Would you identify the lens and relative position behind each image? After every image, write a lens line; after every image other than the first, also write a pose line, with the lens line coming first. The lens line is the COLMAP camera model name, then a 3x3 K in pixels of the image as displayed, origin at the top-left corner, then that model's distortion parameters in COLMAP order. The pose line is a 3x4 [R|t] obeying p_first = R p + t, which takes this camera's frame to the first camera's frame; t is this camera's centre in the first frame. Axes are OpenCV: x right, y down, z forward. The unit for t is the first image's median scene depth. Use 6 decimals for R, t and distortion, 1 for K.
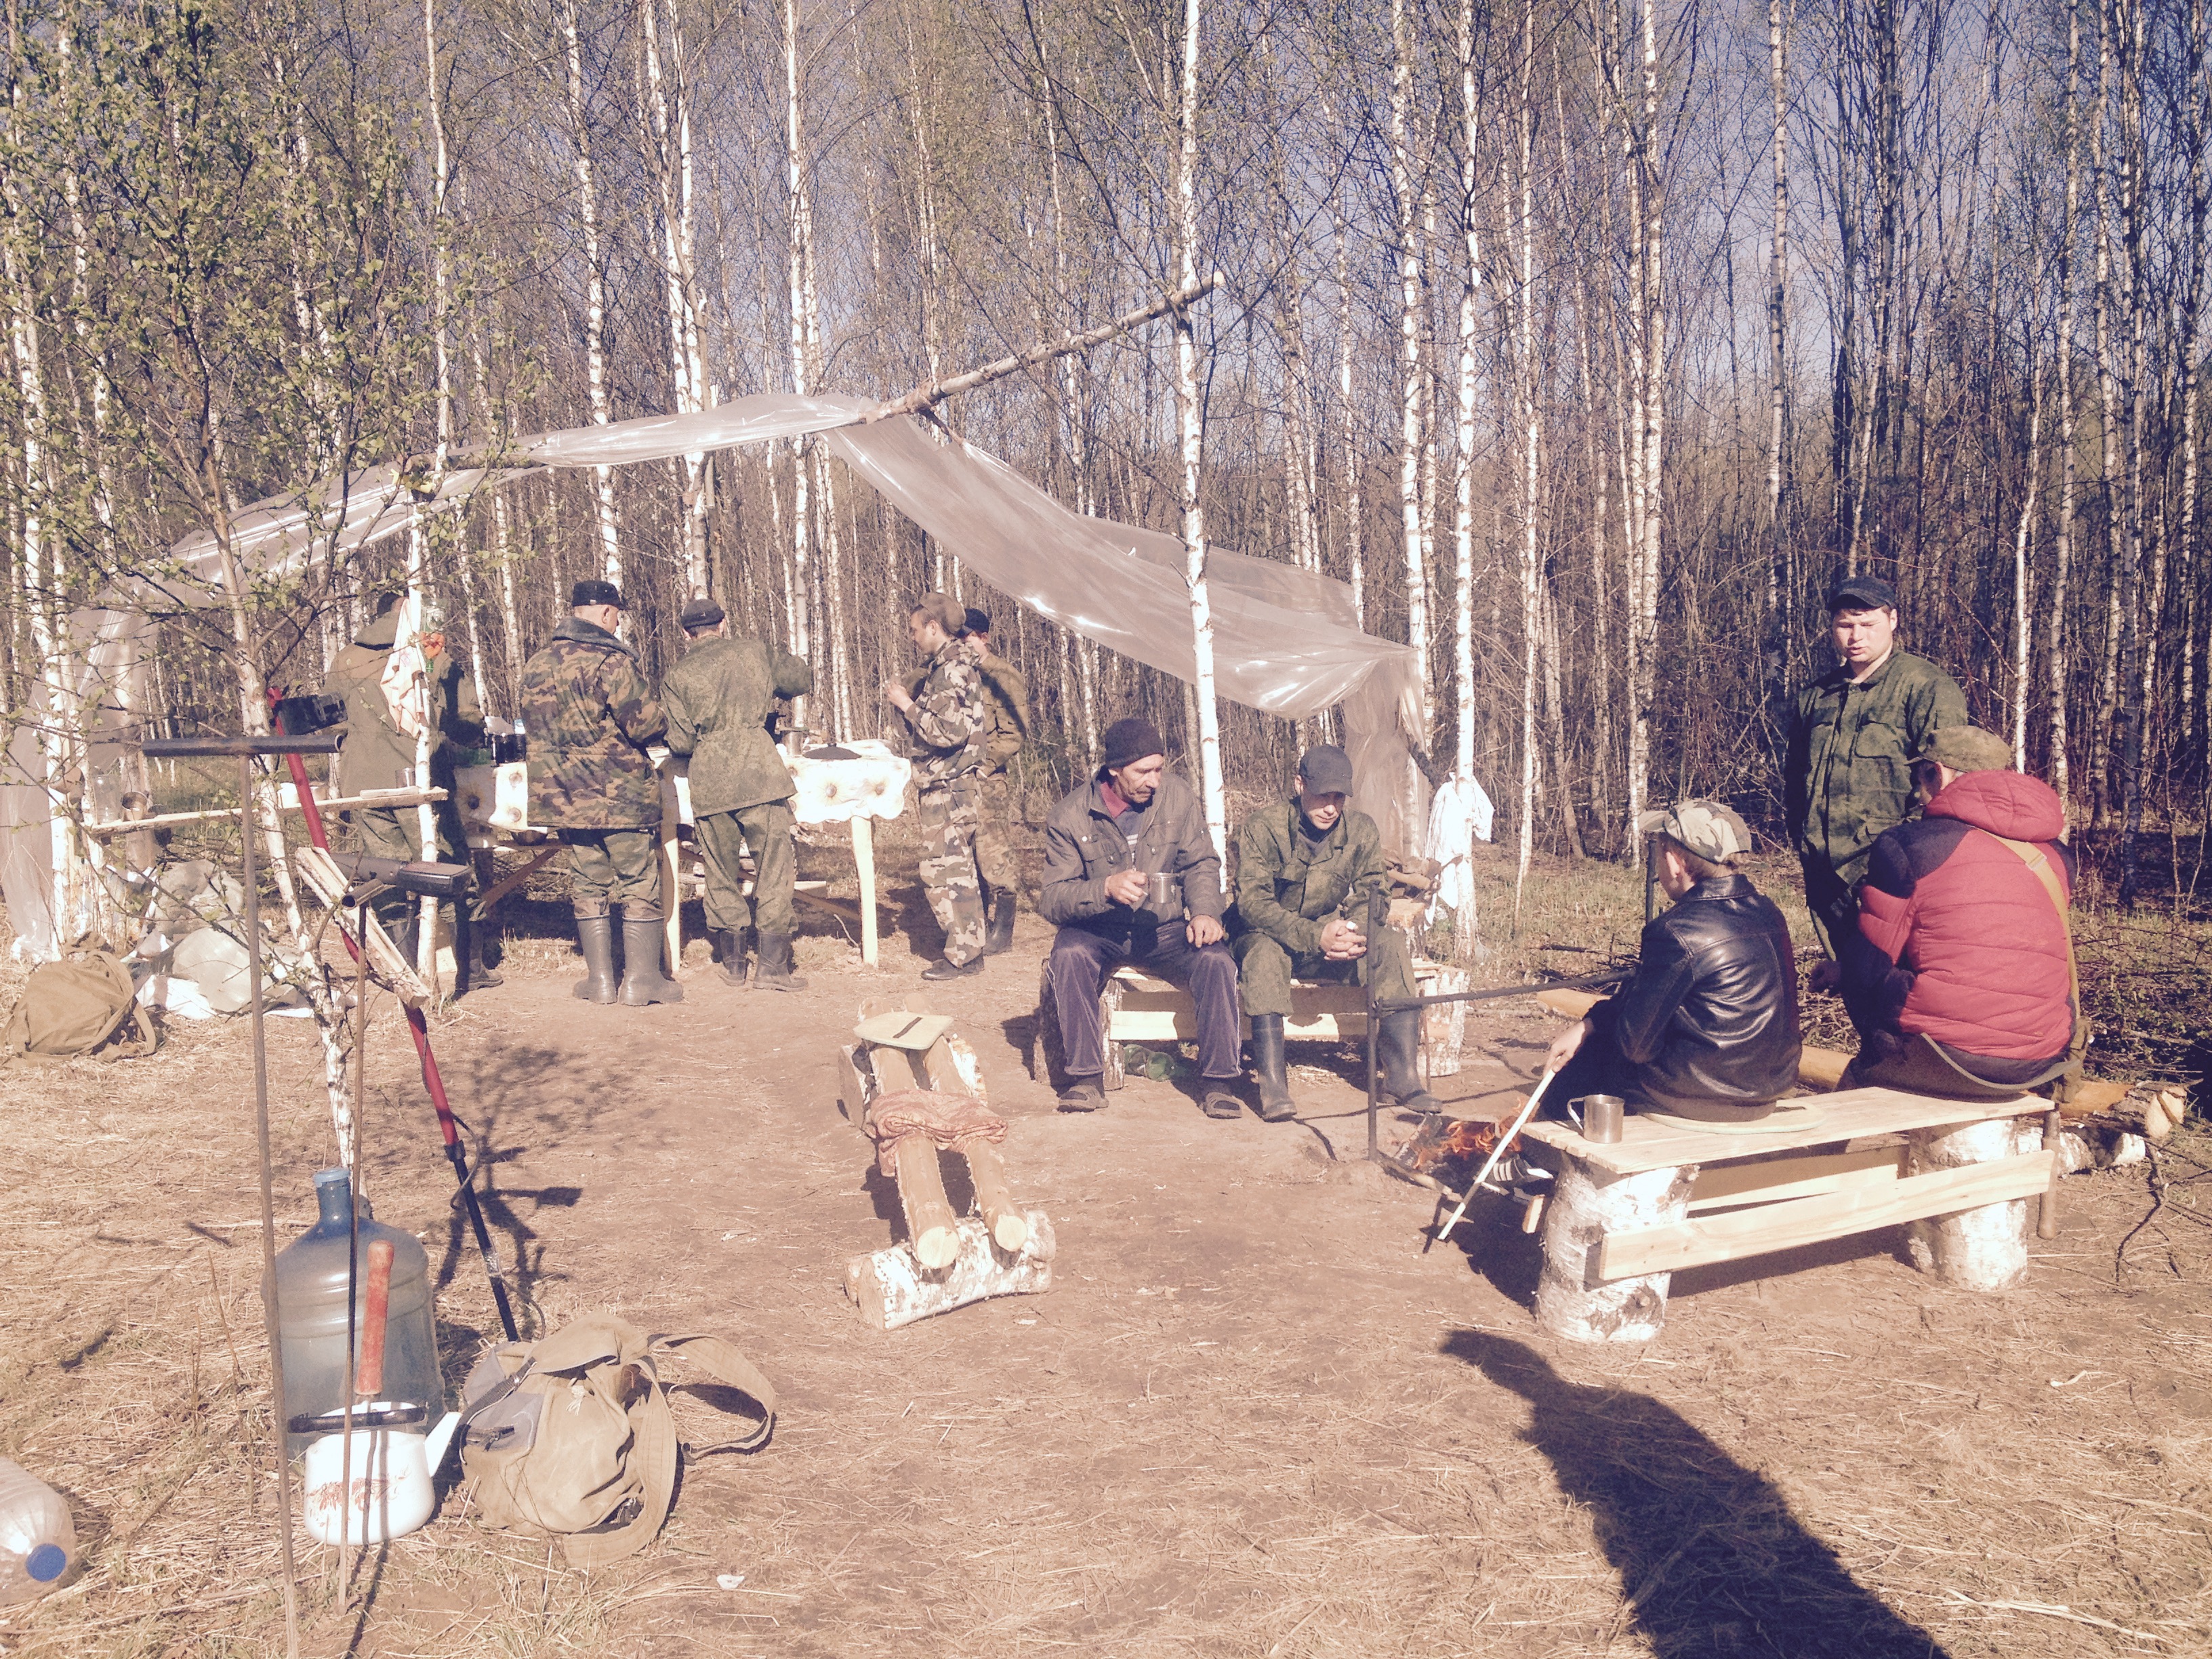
lens RADIAL K [[2237.3, 0, 1100.1], [0, 2237.3, 842.0], [0, 0, 1]] dist [0.042983, 0.000000]
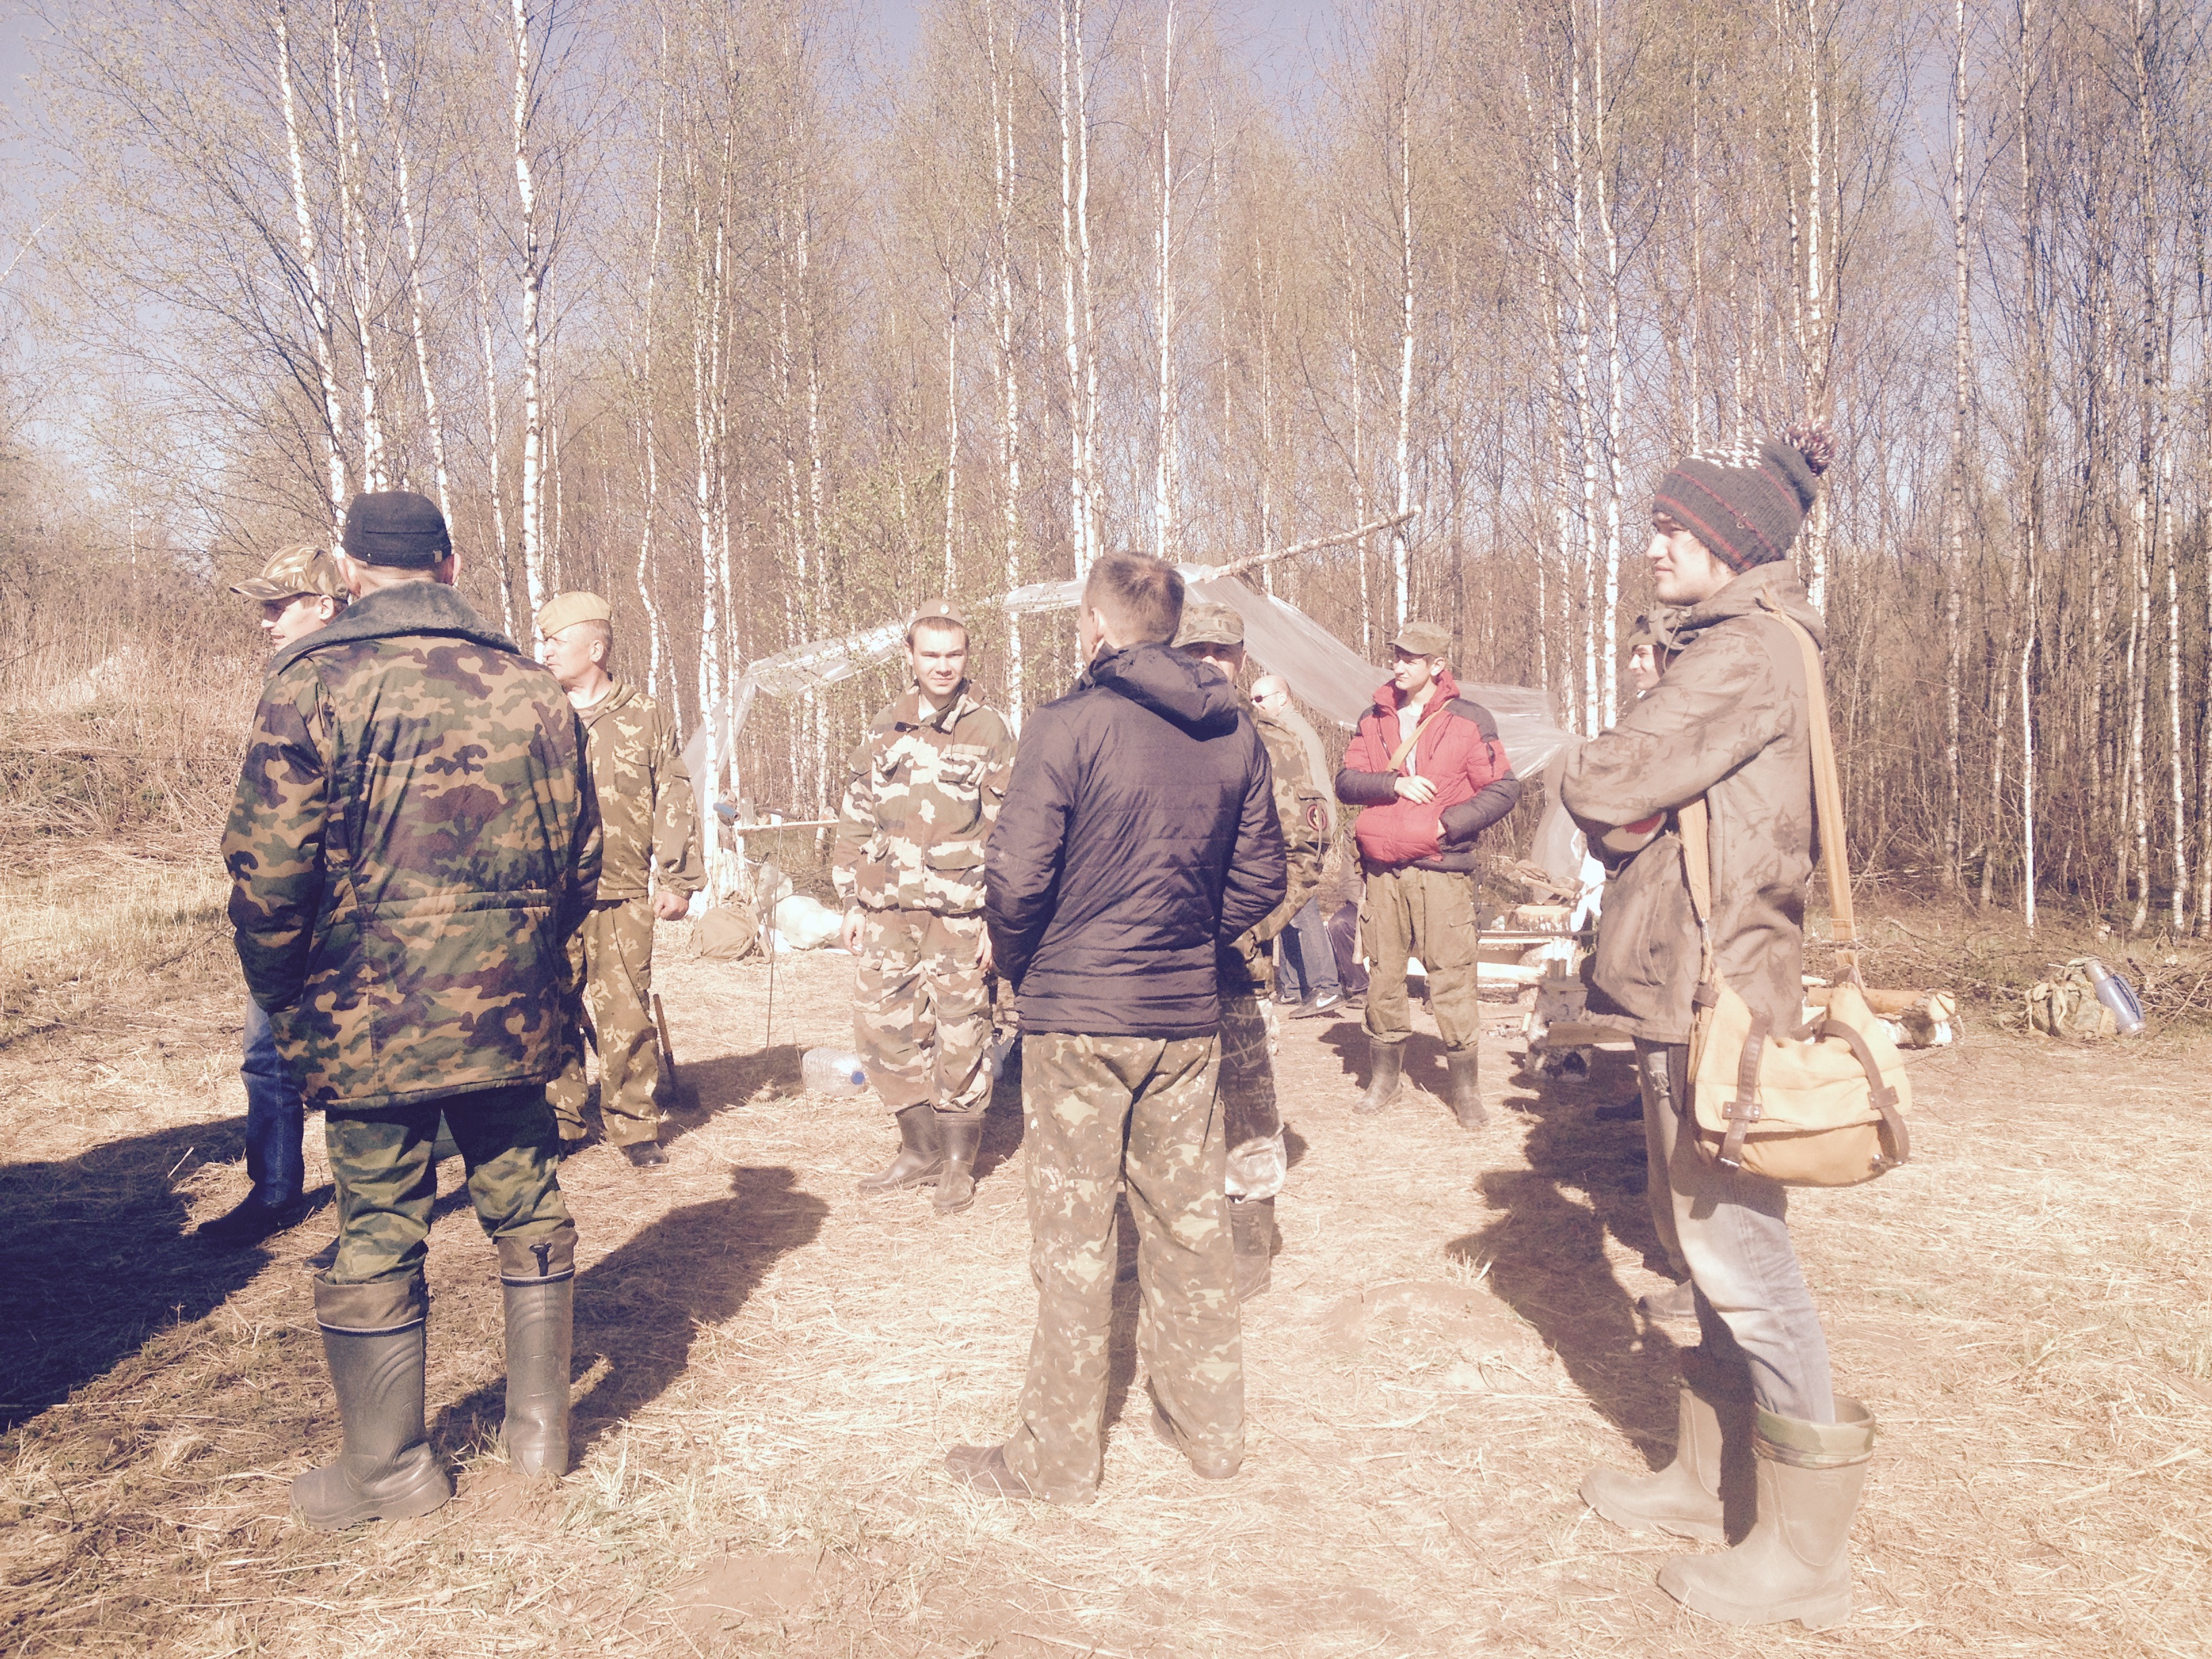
lens RADIAL K [[2237.3, 0, 1101.8], [0, 2237.3, 825.1], [0, 0, 1]] dist [0.042983, 0.000000]
pose [[0.987889, 0.023250, -0.153408, 0.064486], [-0.030808, 0.998416, -0.047079, 0.051608], [0.152070, 0.051236, 0.987041, -0.510858]]
